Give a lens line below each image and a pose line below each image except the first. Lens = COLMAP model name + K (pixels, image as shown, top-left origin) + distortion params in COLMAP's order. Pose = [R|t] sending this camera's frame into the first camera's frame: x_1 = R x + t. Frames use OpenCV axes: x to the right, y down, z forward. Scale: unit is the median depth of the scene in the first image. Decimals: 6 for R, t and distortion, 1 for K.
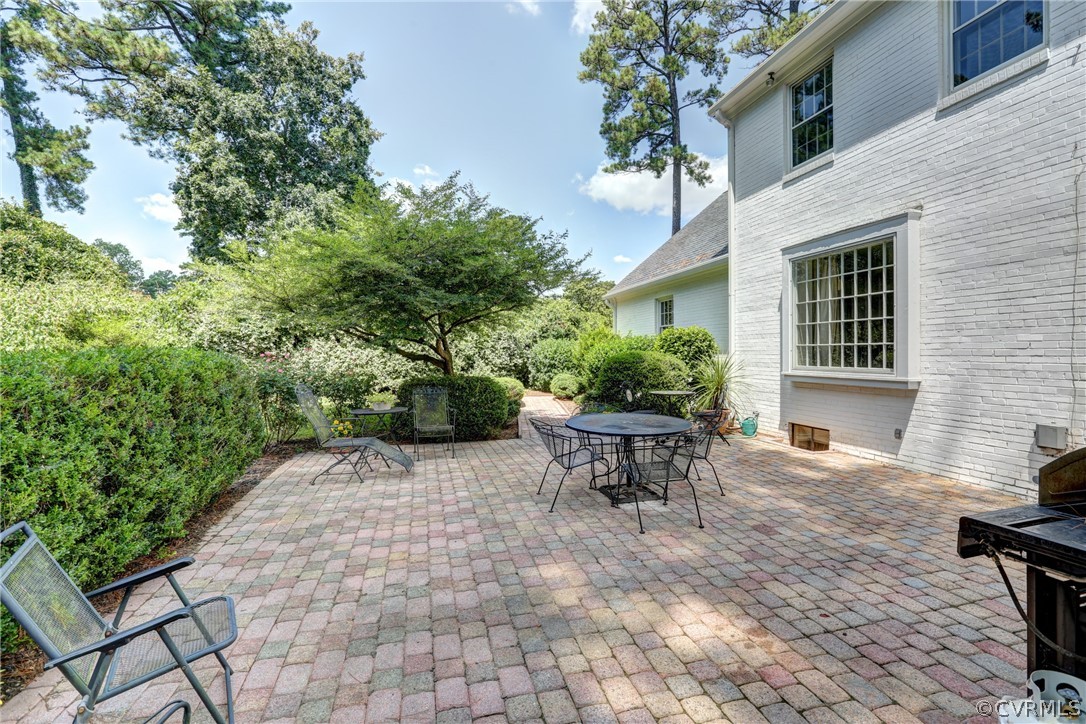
lens RADIAL K [[490.5, 0, 545.4], [0, 490.5, 357.2], [0, 0, 1]] dist [-0.034450, 0.008960]
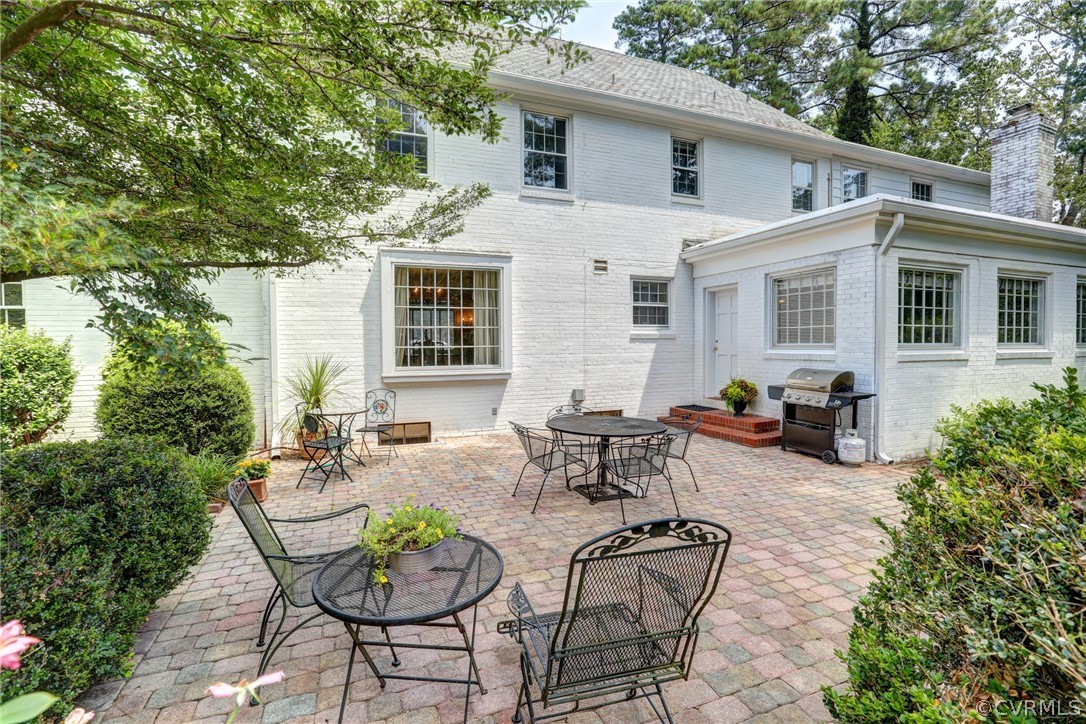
lens RADIAL K [[490.5, 0, 545.6], [0, 490.5, 357.8], [0, 0, 1]] dist [-0.034450, 0.008960]
pose [[-0.111983, -0.016620, 0.993571, -0.731696], [0.020298, 0.999613, 0.019008, -0.020788], [-0.993503, 0.022296, -0.111603, 1.073680]]
